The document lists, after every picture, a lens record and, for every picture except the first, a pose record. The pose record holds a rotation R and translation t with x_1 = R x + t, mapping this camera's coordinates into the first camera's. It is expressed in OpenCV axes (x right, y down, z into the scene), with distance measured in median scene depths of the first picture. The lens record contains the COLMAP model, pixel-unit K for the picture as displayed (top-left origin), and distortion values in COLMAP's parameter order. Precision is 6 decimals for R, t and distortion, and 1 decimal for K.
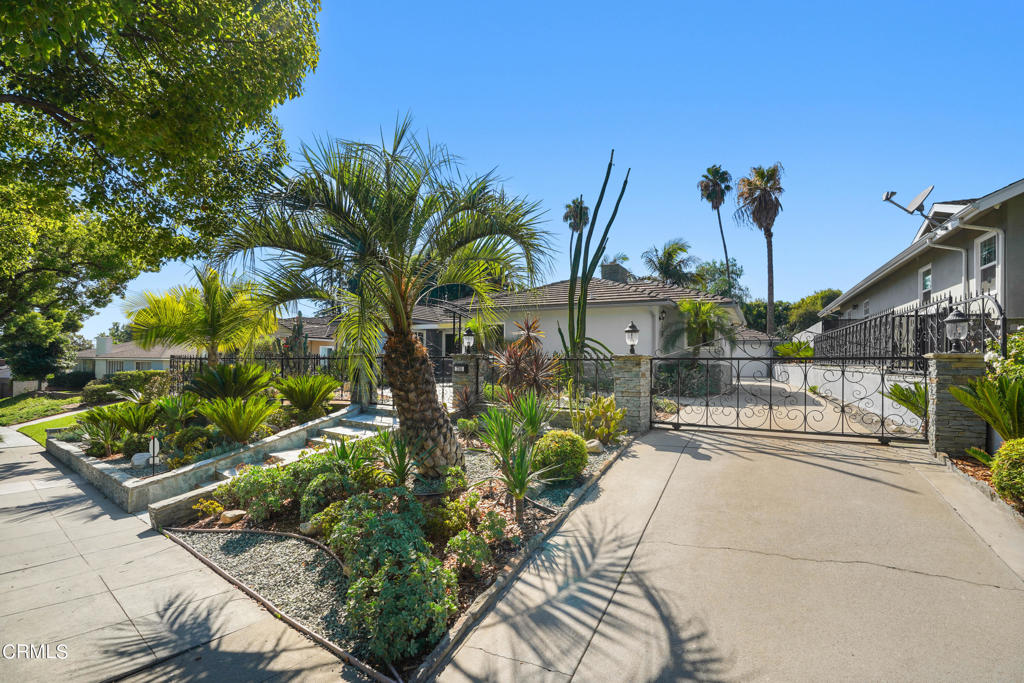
lens RADIAL K [[500.4, 0, 516.4], [0, 500.4, 359.5], [0, 0, 1]] dist [-0.019586, 0.000496]
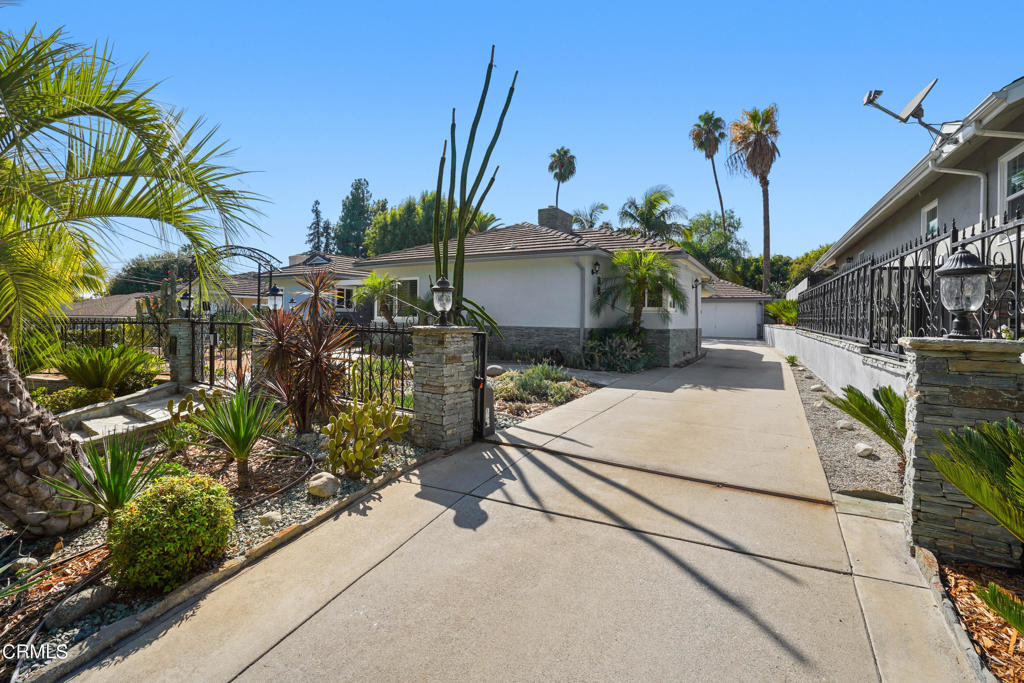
lens RADIAL K [[493.5, 0, 501.1], [0, 493.5, 317.0], [0, 0, 1]] dist [-0.023506, 0.001255]
pose [[0.998810, 0.005155, -0.048505, 0.342608], [-0.004930, 0.999977, 0.004748, -0.025218], [0.048528, -0.004503, 0.998812, 0.371480]]
